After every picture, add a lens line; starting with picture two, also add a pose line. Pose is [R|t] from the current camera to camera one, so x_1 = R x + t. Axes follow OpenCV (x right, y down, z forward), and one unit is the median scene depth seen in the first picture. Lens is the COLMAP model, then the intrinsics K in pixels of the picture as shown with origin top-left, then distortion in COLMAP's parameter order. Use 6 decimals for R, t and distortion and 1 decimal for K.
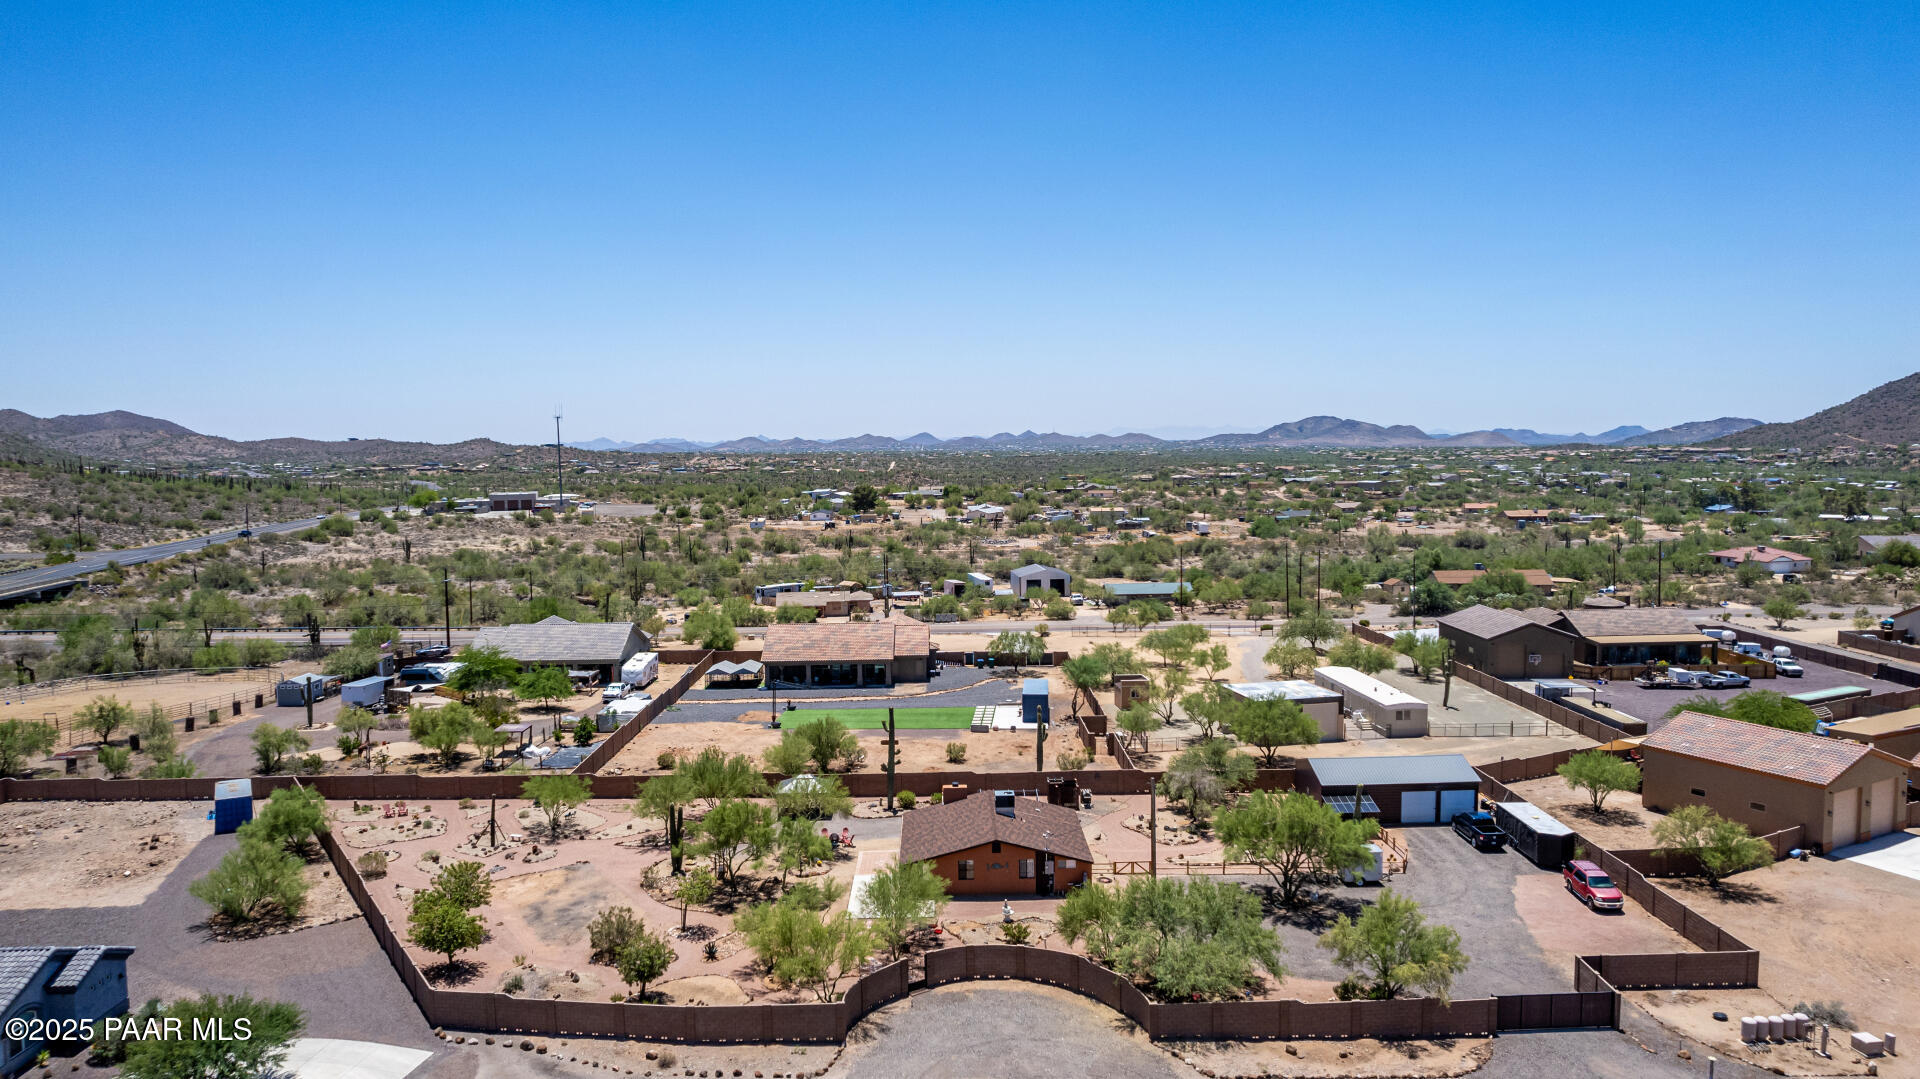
lens RADIAL K [[1284.7, 0, 983.4], [0, 1284.7, 533.6], [0, 0, 1]] dist [-0.084854, 0.079476]
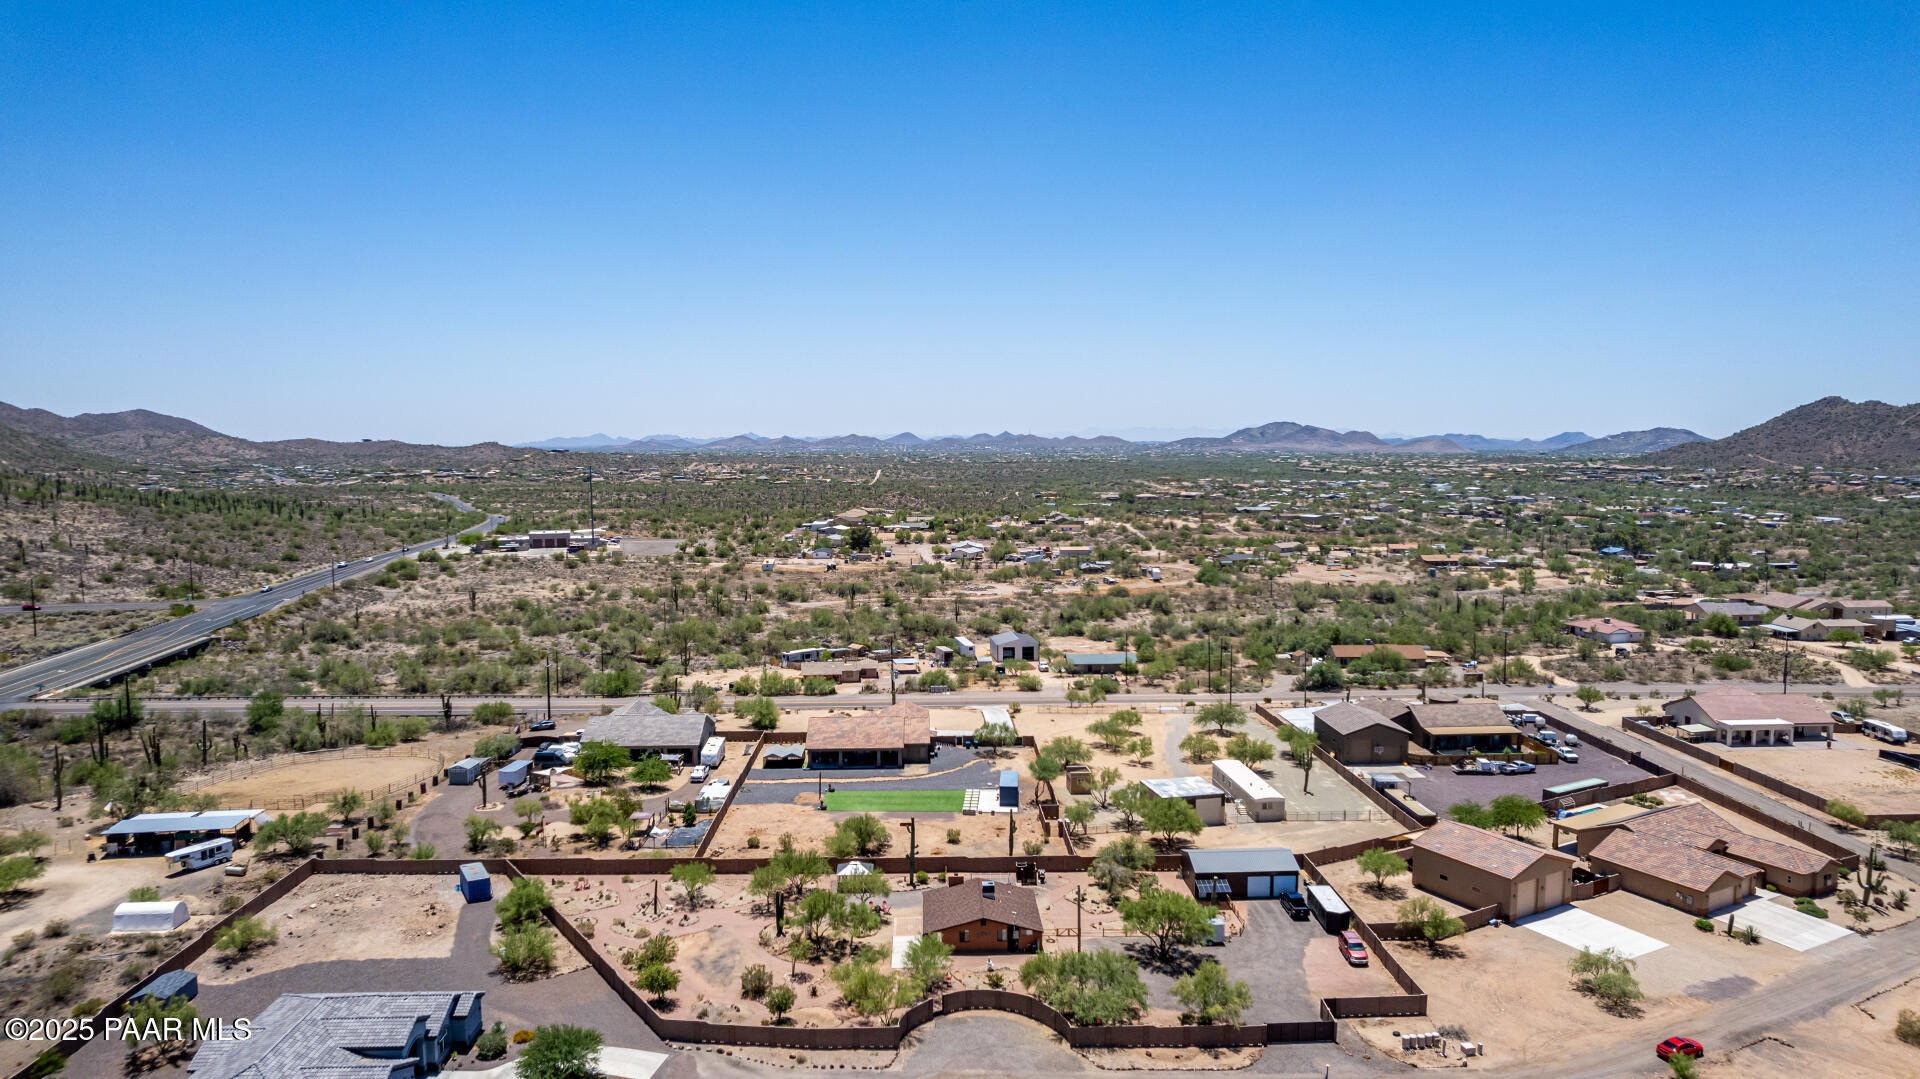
lens RADIAL K [[1215.2, 0, 989.7], [0, 1215.2, 540.9], [0, 0, 1]] dist [-0.073438, 0.058954]
pose [[0.999678, 0.010857, 0.022931, -0.013889], [-0.011066, 0.999898, 0.008984, -0.159015], [-0.022831, -0.009235, 0.999697, -0.330869]]
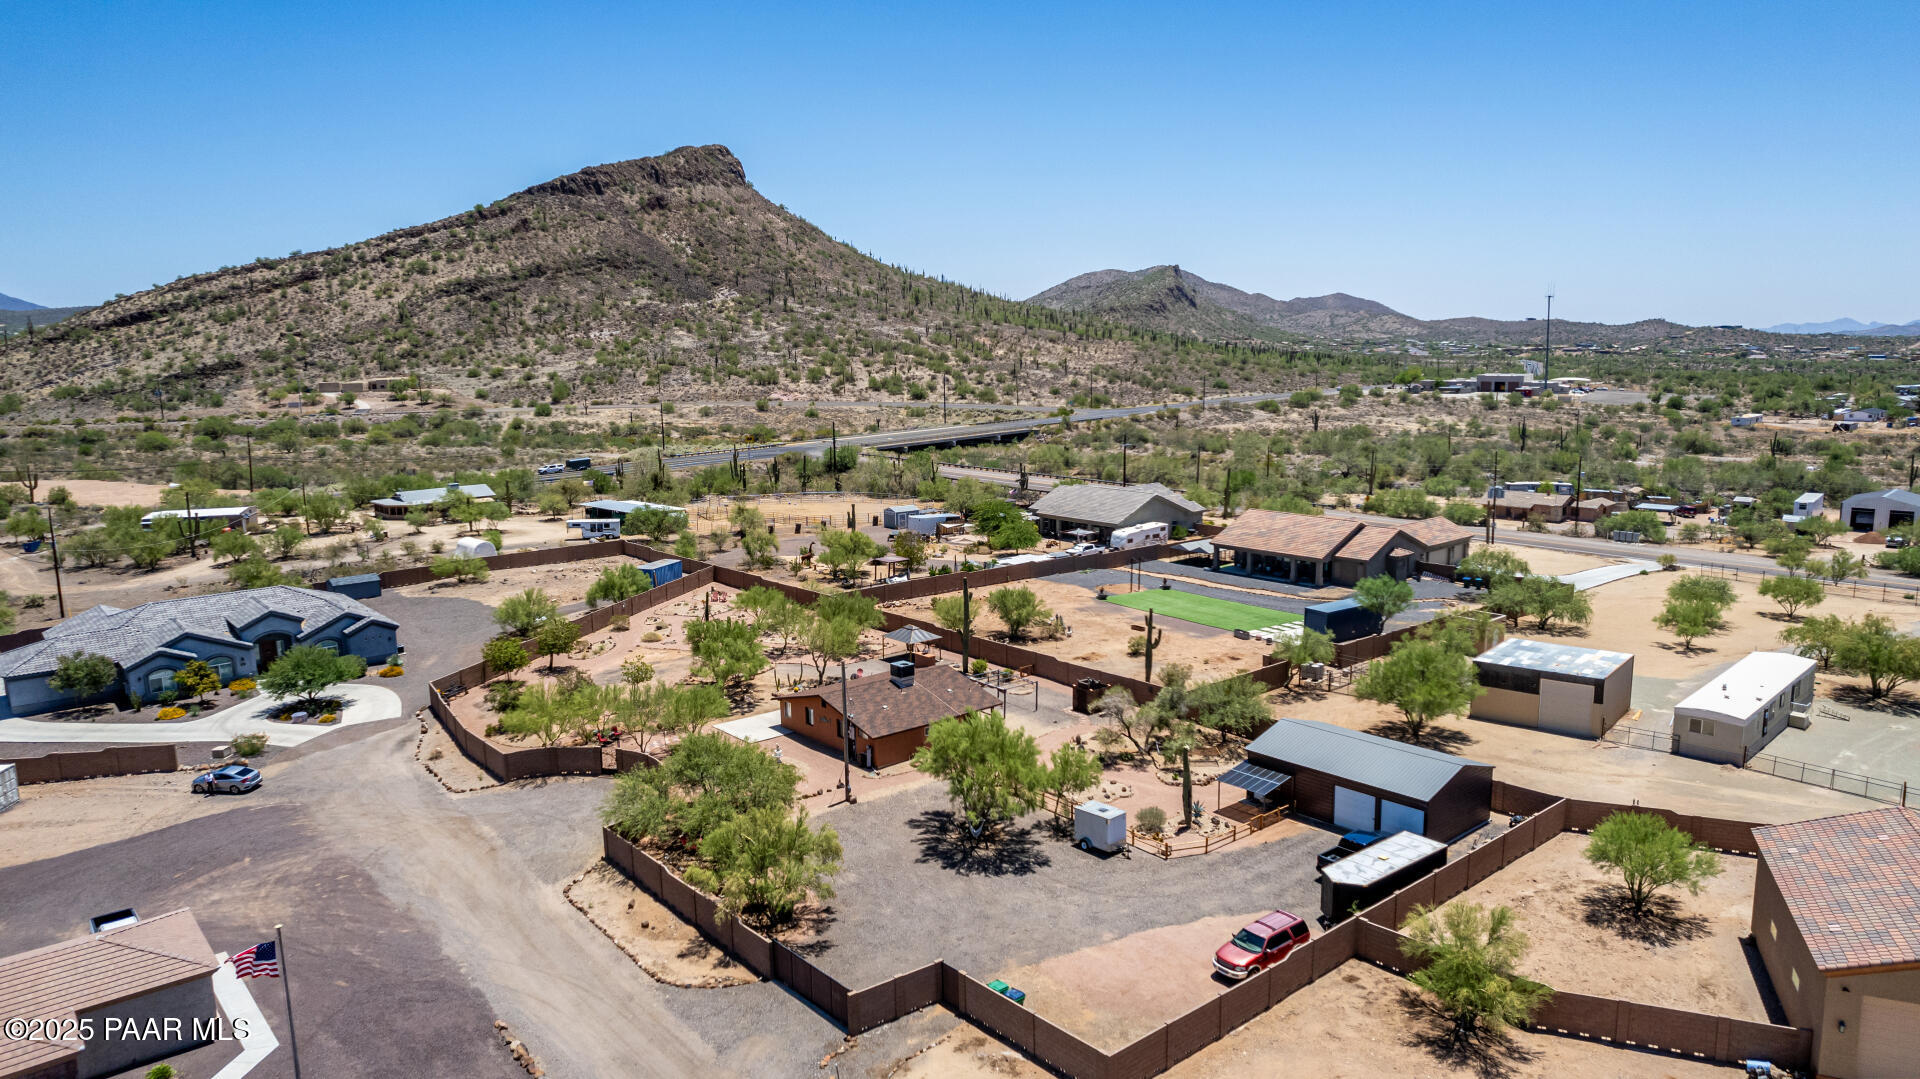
lens RADIAL K [[1275.1, 0, 990.3], [0, 1275.1, 503.0], [0, 0, 1]] dist [-0.073174, 0.067863]
pose [[0.635991, 0.107887, -0.764118, 0.578811], [-0.053552, 0.993962, 0.095766, -0.022004], [0.769836, -0.019986, 0.637929, 0.268172]]
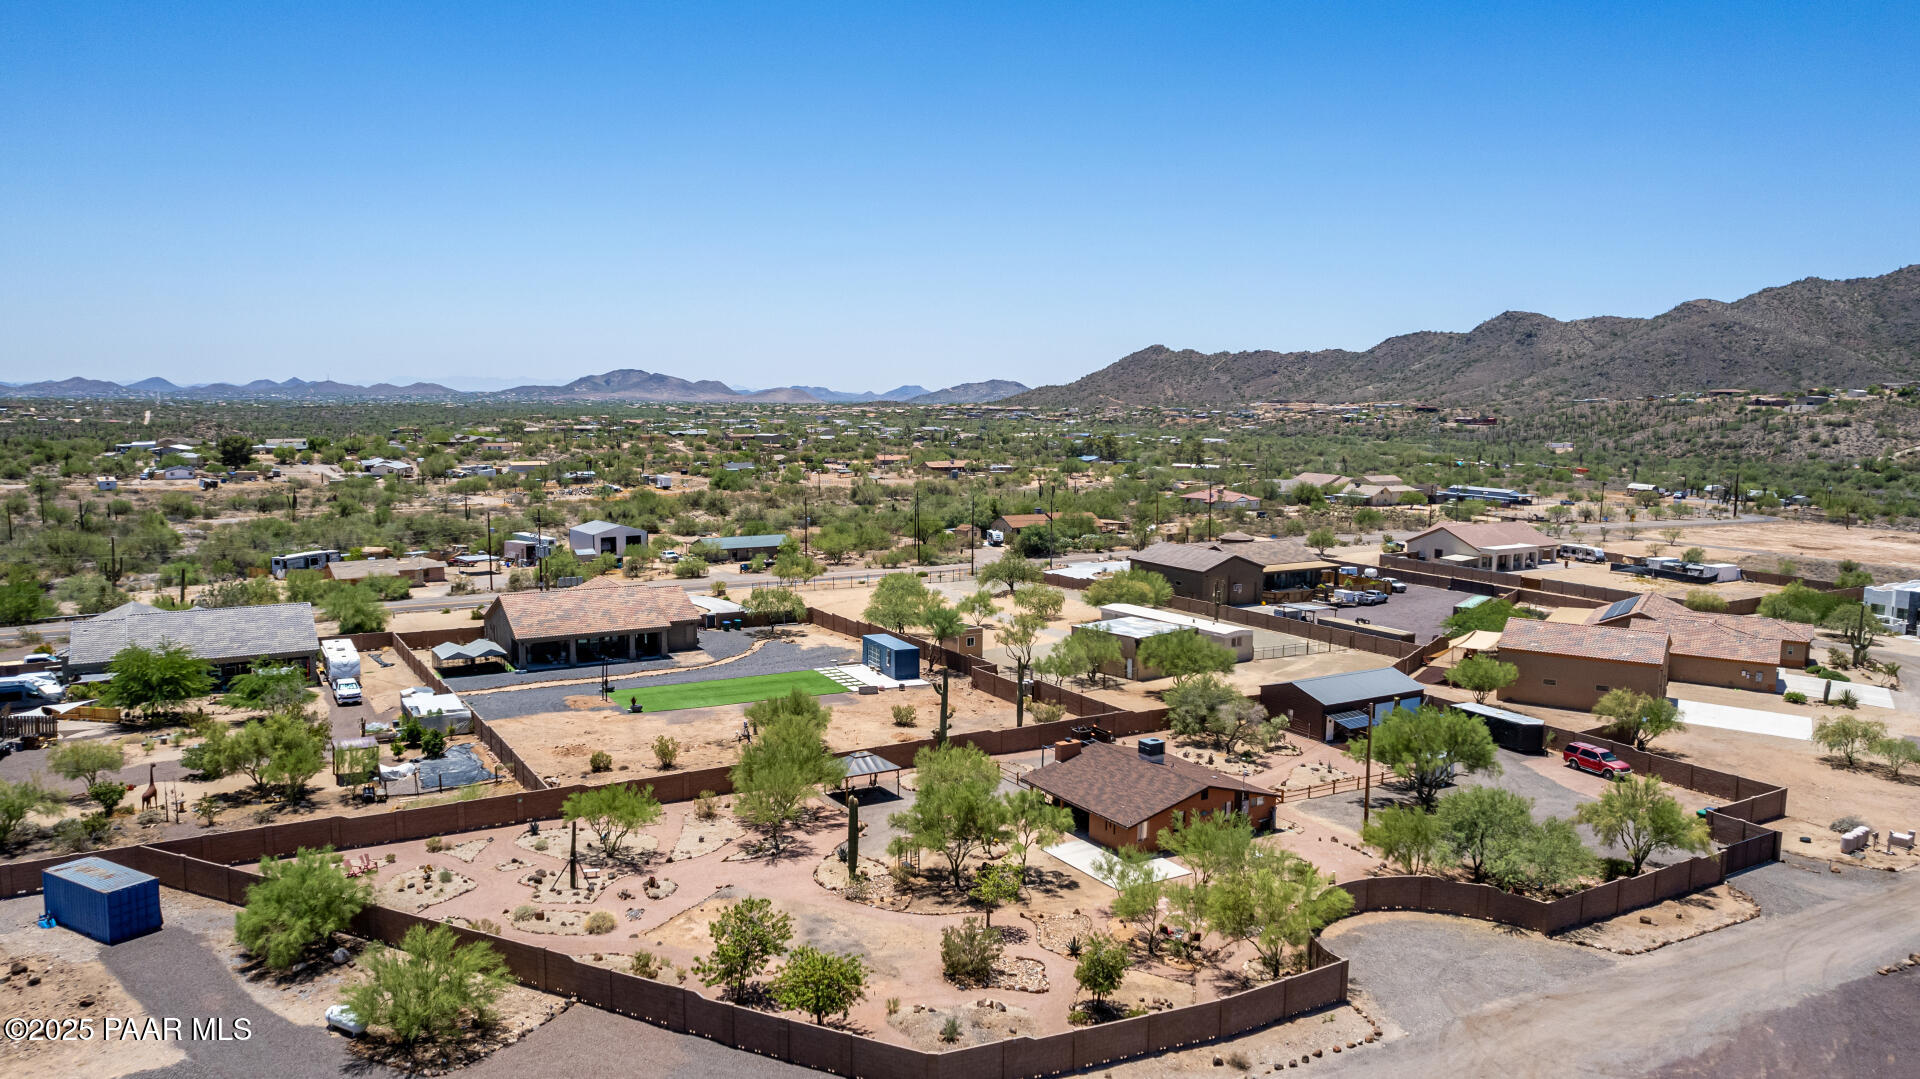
lens RADIAL K [[1313.1, 0, 986.0], [0, 1313.1, 532.6], [0, 0, 1]] dist [-0.086666, 0.088551]
pose [[0.866135, -0.031630, 0.498808, -0.394378], [0.015286, 0.999205, 0.036819, 0.005931], [-0.499576, -0.024265, 0.865930, 0.148029]]
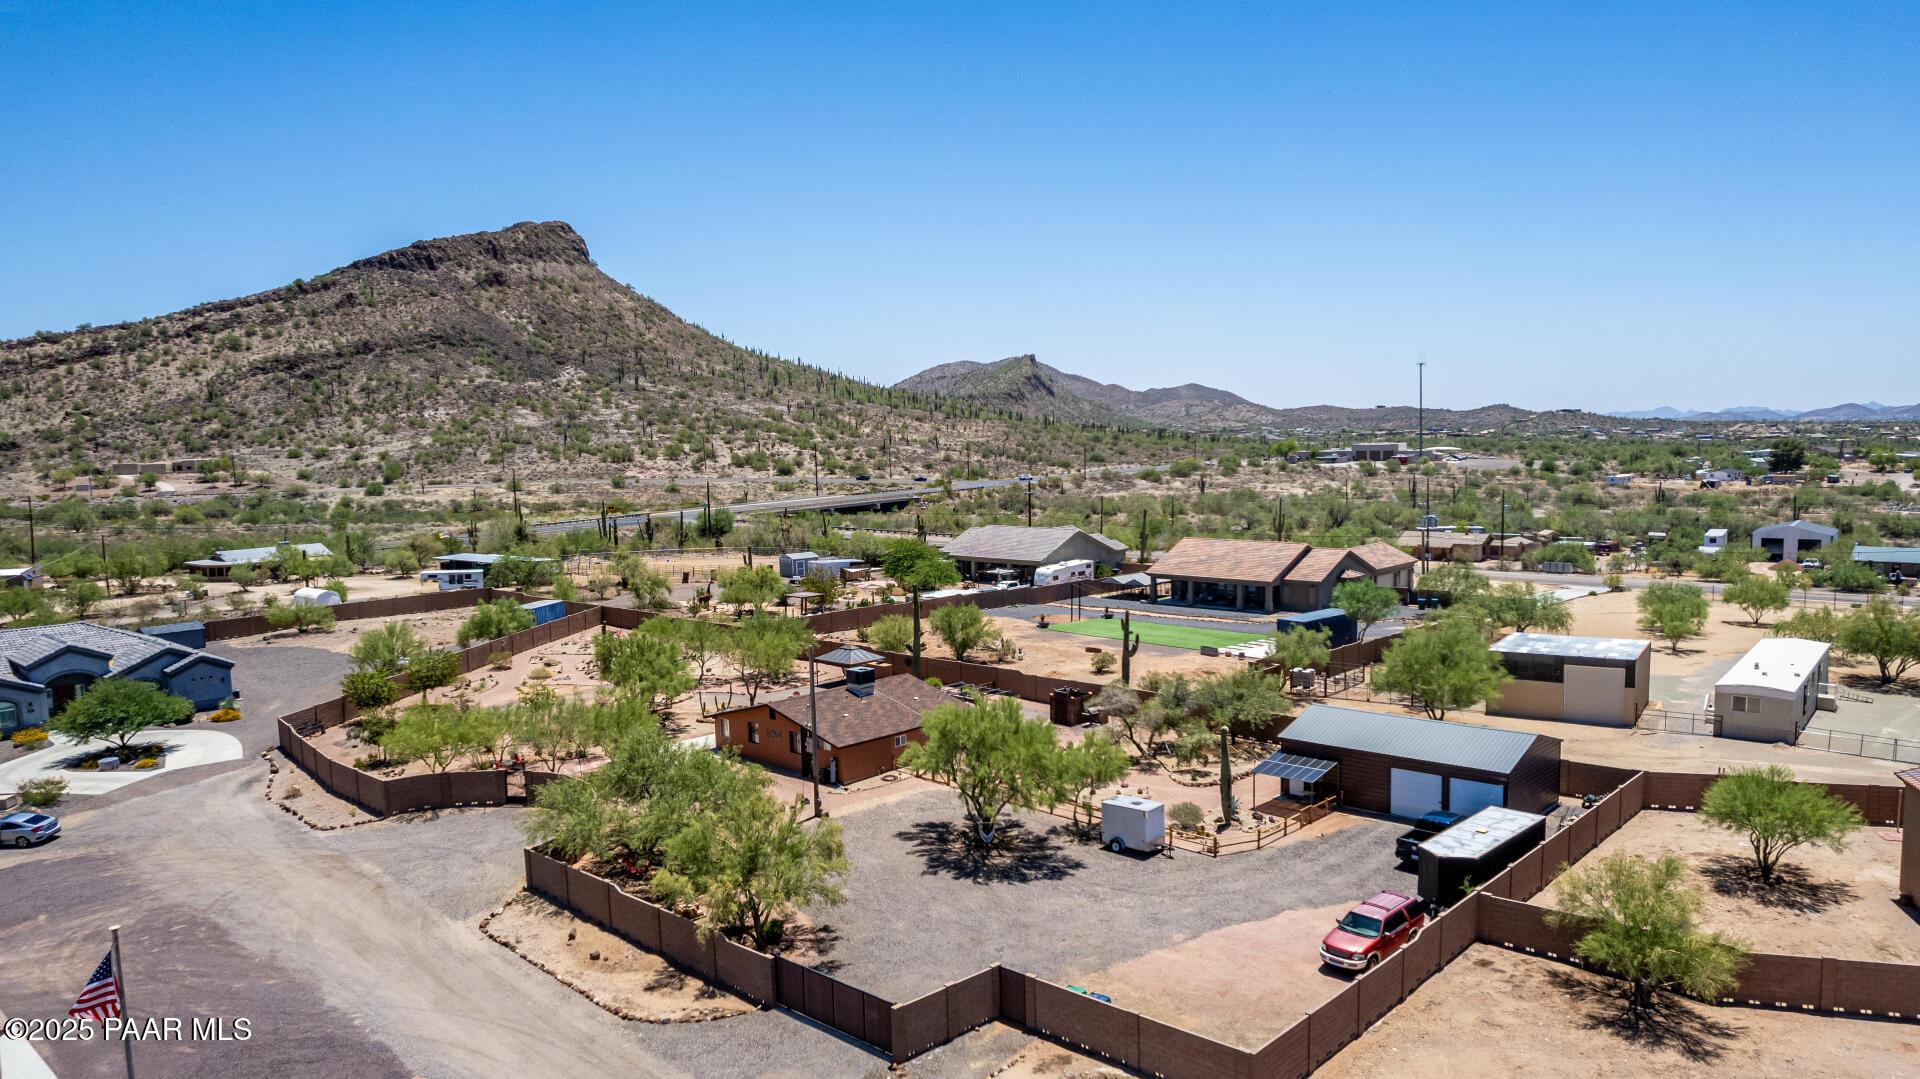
lens RADIAL K [[1313.1, 0, 986.0], [0, 1313.1, 532.6], [0, 0, 1]] dist [-0.086666, 0.088551]
pose [[0.717646, 0.053409, -0.694357, 0.488156], [-0.038828, 0.998573, 0.036679, 0.047749], [0.695325, 0.000638, 0.718695, 0.273829]]
